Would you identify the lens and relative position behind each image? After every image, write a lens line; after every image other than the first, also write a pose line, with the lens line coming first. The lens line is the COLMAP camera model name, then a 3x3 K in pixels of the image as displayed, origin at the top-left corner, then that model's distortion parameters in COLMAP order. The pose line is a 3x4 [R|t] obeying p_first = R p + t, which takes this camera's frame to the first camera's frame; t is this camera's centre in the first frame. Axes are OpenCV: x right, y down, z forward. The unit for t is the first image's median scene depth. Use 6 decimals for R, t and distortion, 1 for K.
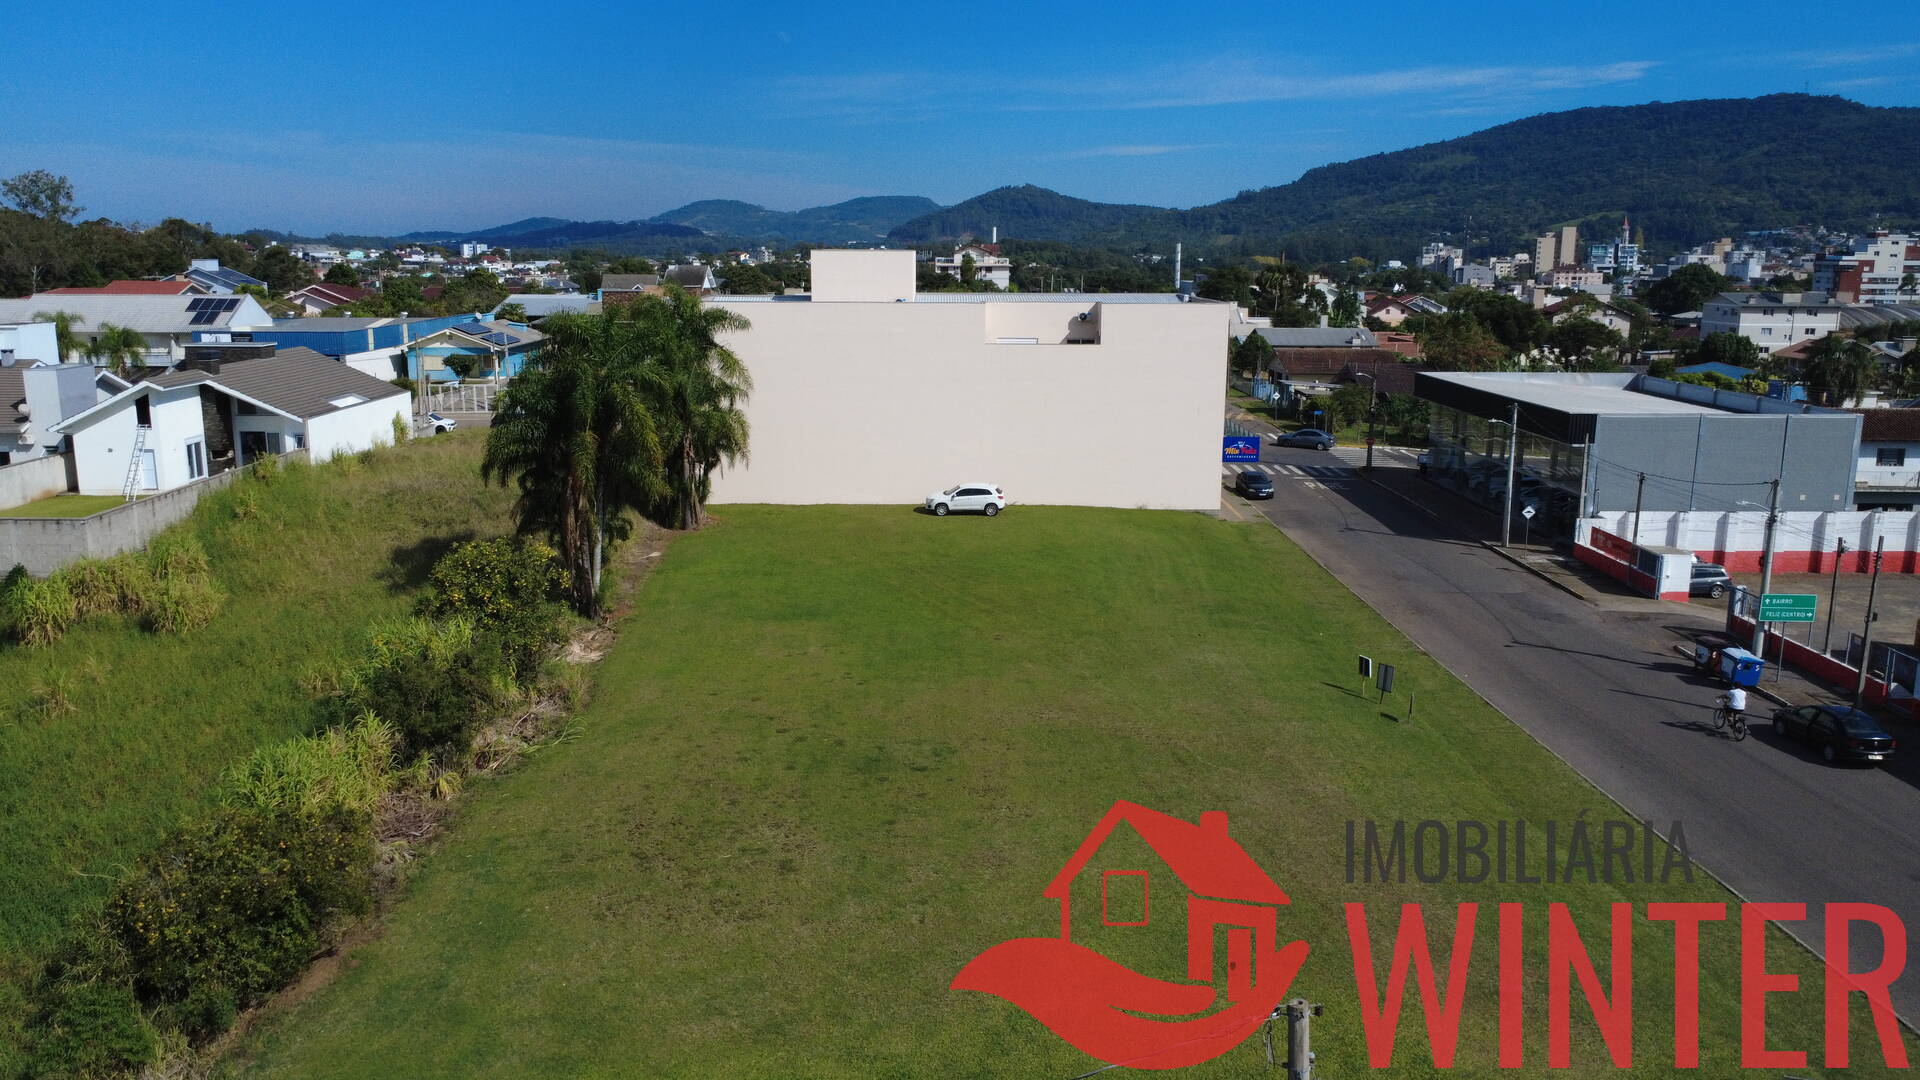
lens RADIAL K [[1438.2, 0, 951.9], [0, 1438.2, 534.0], [0, 0, 1]] dist [0.005845, -0.003281]
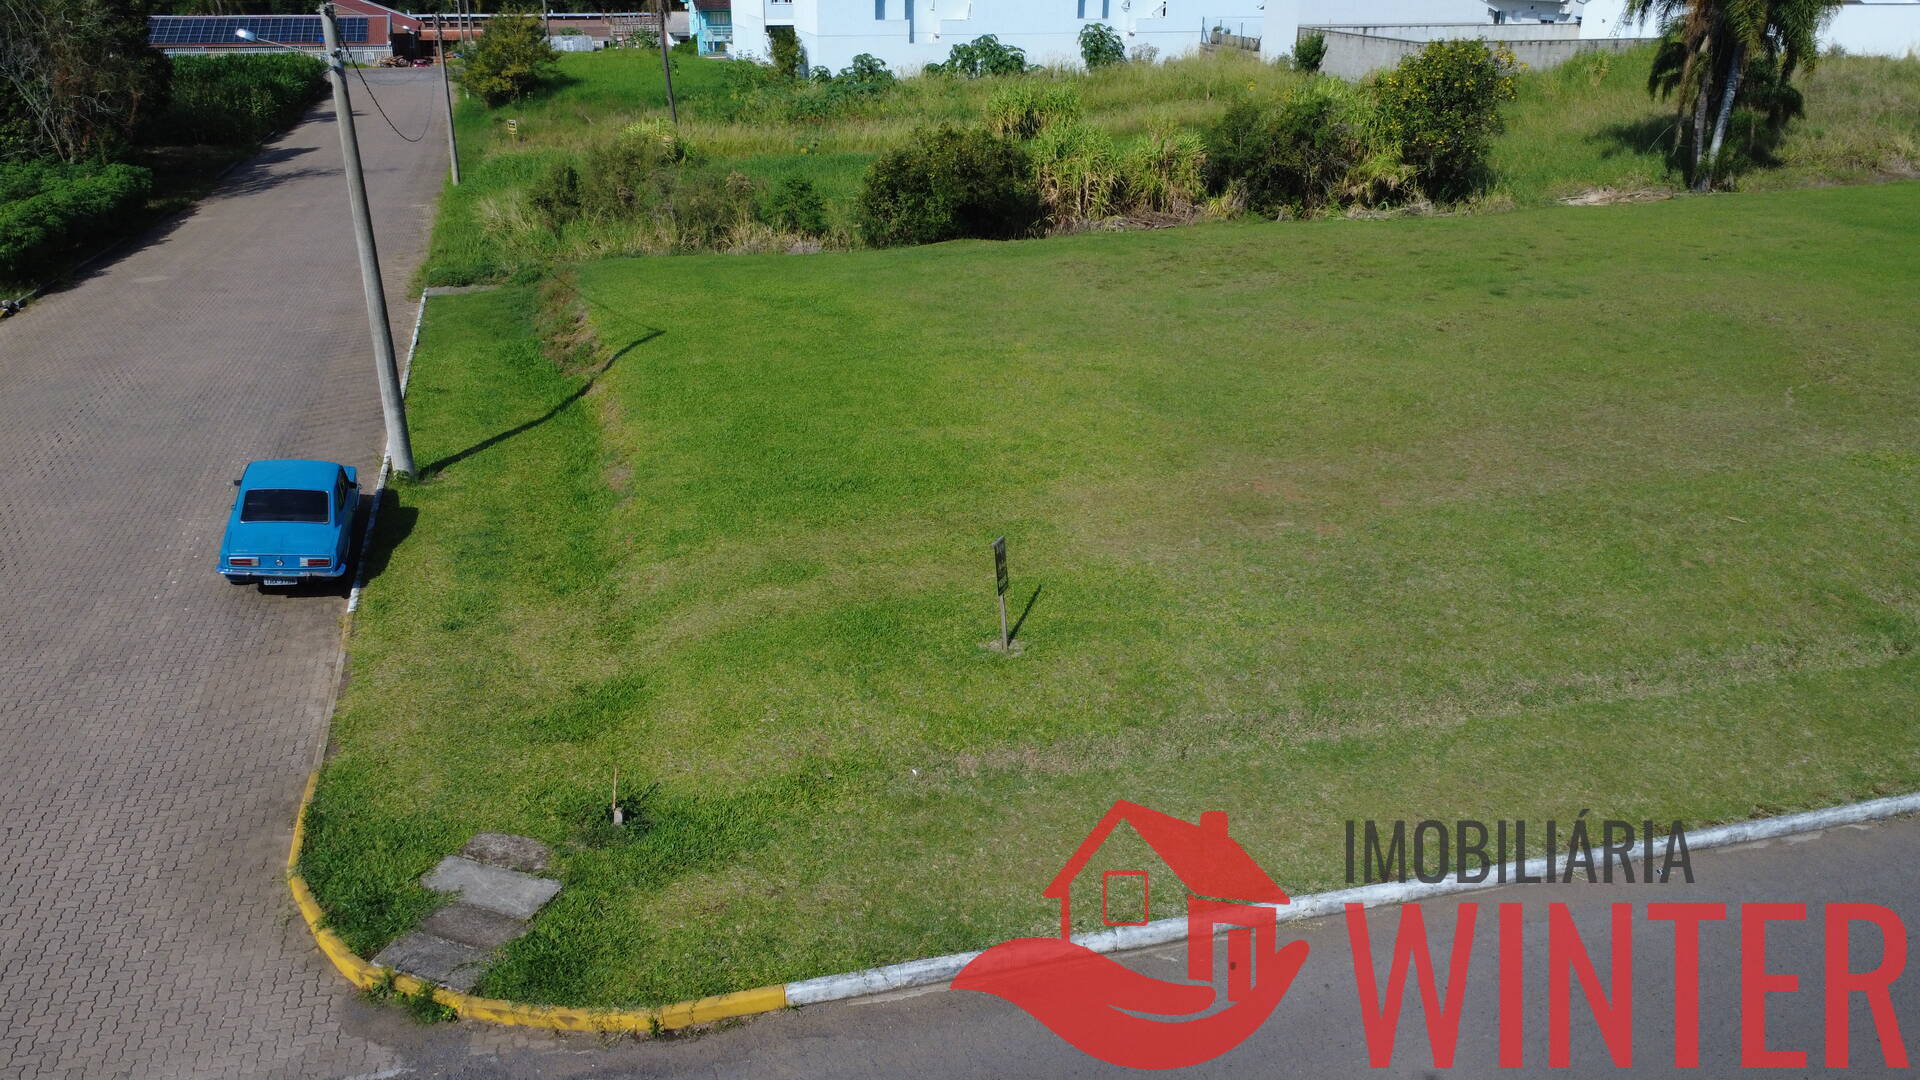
lens RADIAL K [[1438.2, 0, 961.2], [0, 1438.2, 537.0], [0, 0, 1]] dist [0.005845, -0.003281]
pose [[0.283977, 0.370854, -0.884208, 0.385476], [-0.194599, 0.925273, 0.325579, 0.043206], [0.938876, 0.079609, 0.334924, 0.228290]]
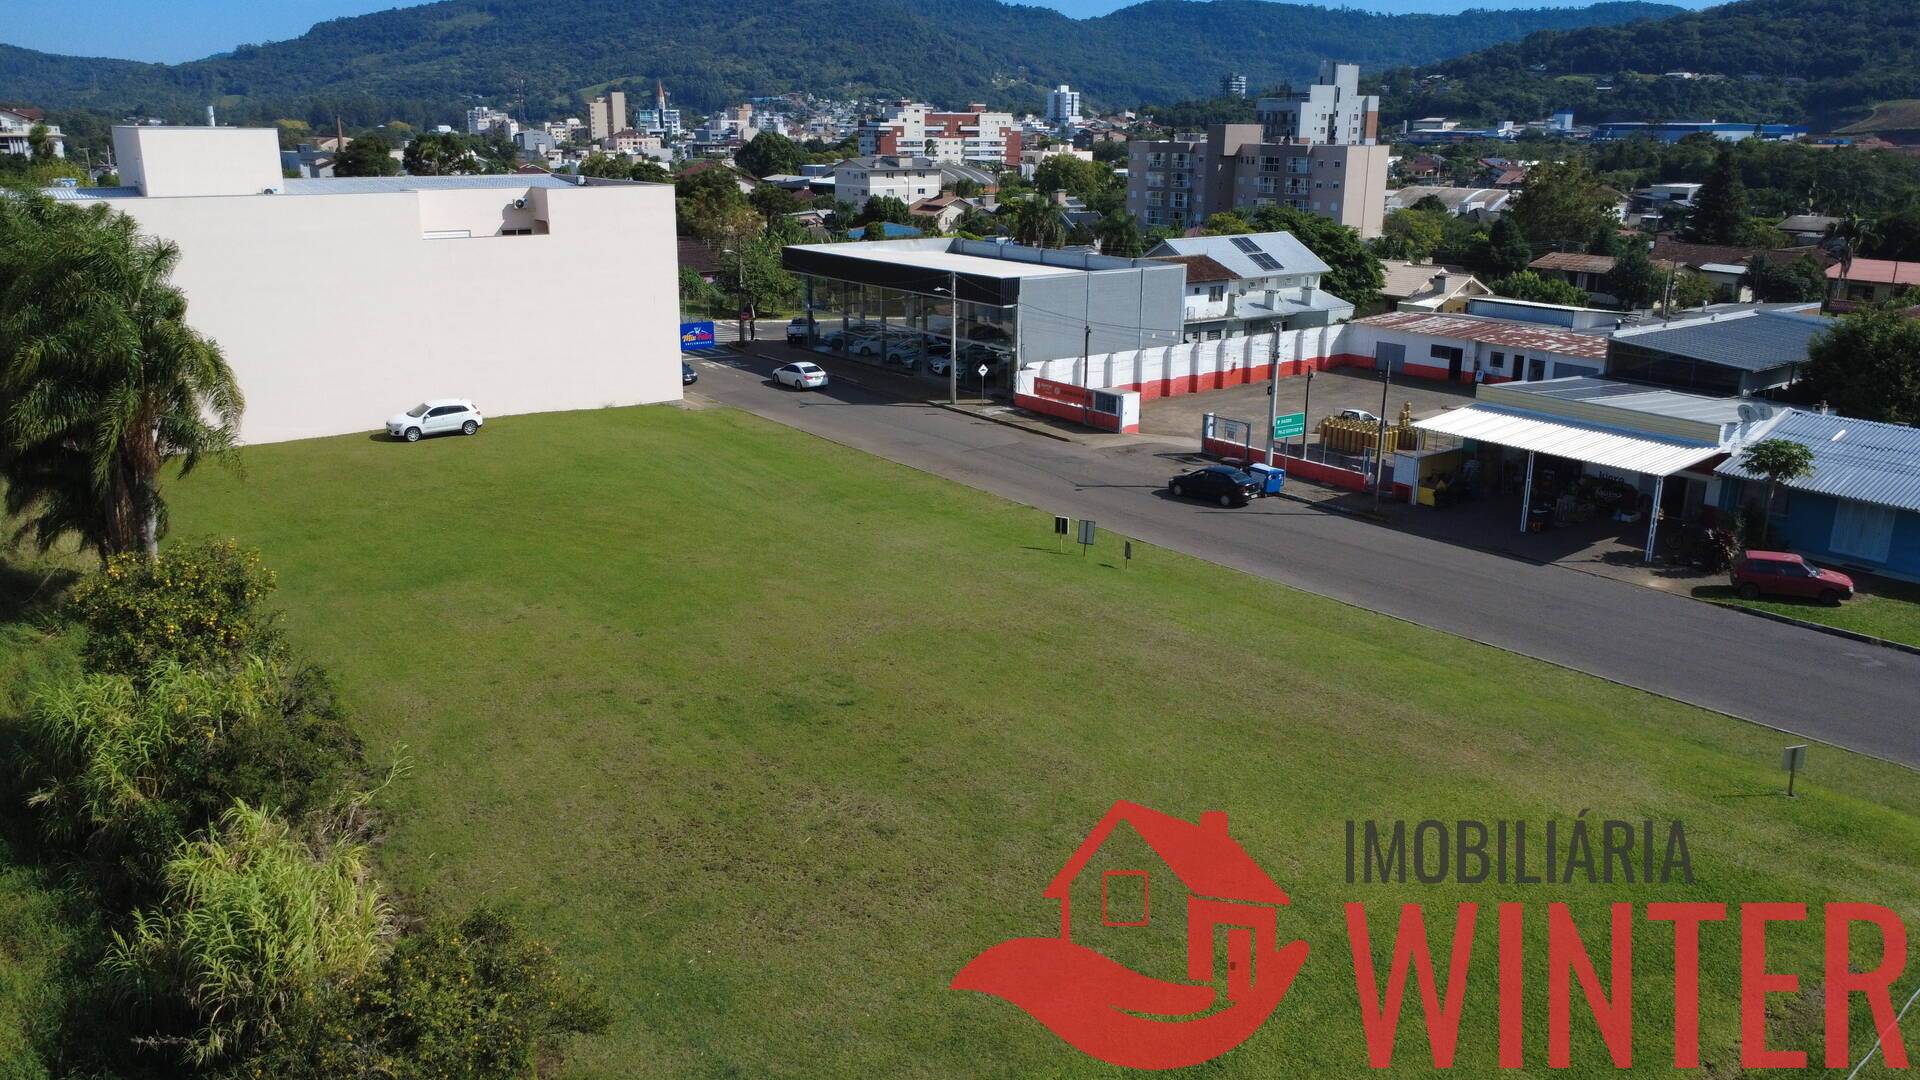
lens RADIAL K [[1438.2, 0, 952.3], [0, 1438.2, 541.7], [0, 0, 1]] dist [0.005845, -0.003281]
pose [[0.804781, -0.167277, 0.569513, -0.265779], [0.112854, 0.985088, 0.129866, -0.030926], [-0.582744, -0.040242, 0.811658, 0.106165]]
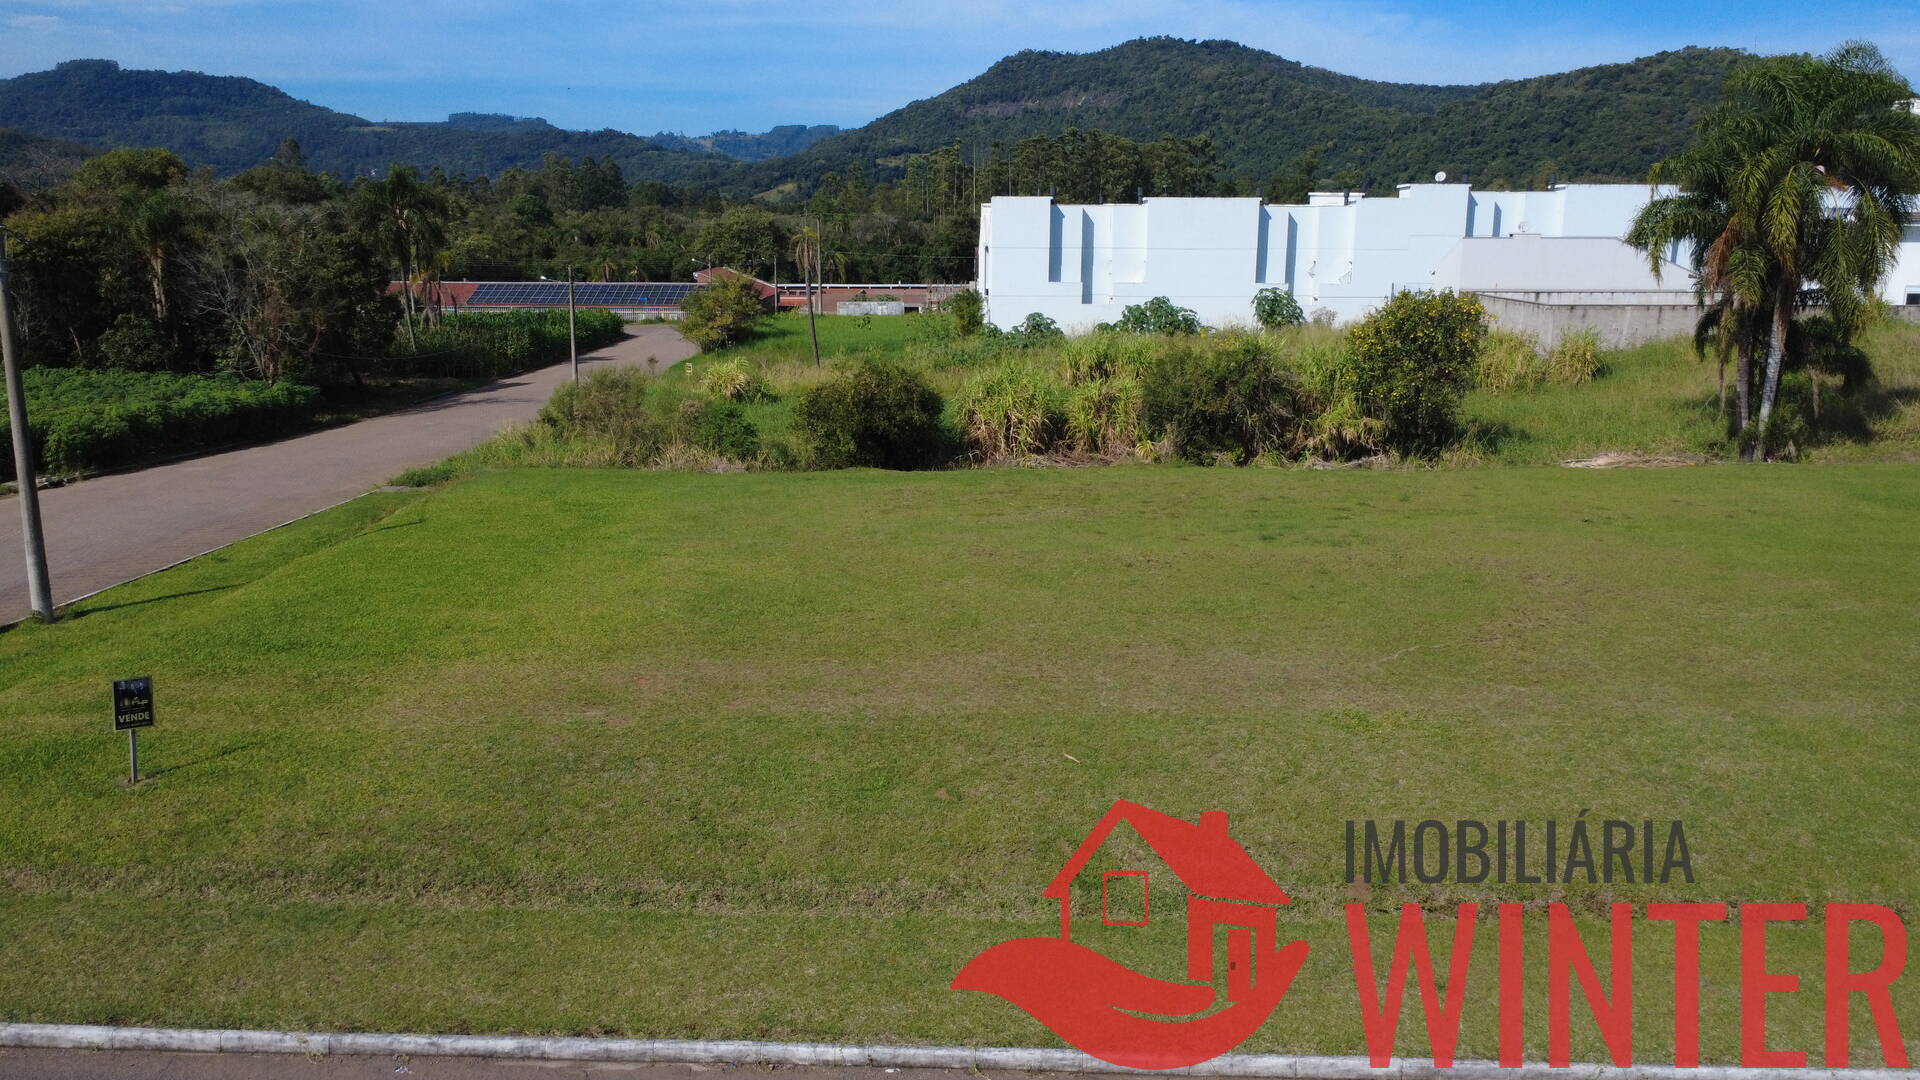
lens RADIAL K [[1438.2, 0, 959.5], [0, 1438.2, 536.5], [0, 0, 1]] dist [0.005845, -0.003281]
pose [[-0.001655, 0.214039, -0.976824, 0.418322], [-0.199551, 0.957108, 0.210057, 0.014627], [0.979886, 0.195273, 0.041128, 0.434862]]
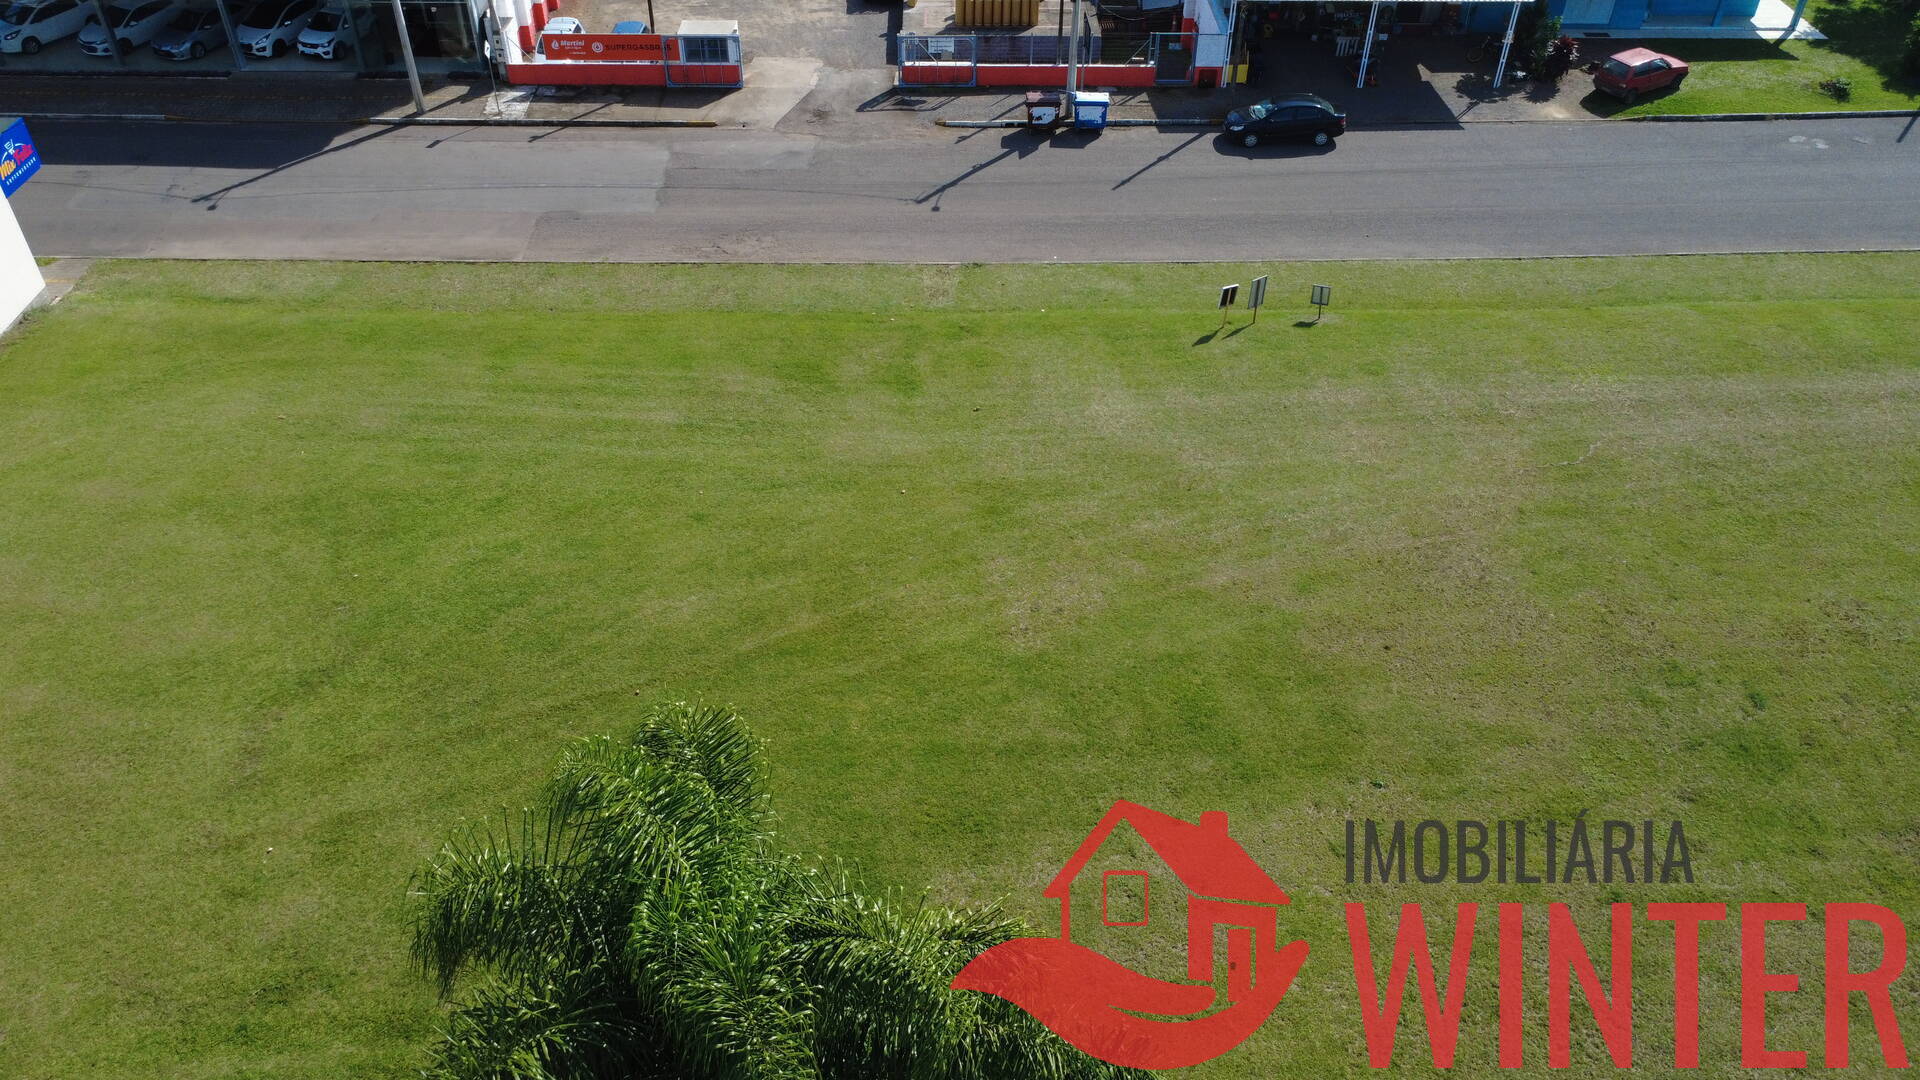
lens RADIAL K [[1438.2, 0, 954.2], [0, 1438.2, 529.0], [0, 0, 1]] dist [0.005845, -0.003281]
pose [[0.001326, -0.645115, 0.764084, -0.283621], [0.187579, 0.750683, 0.633474, -0.237531], [-0.982249, 0.142486, 0.122005, 0.706060]]
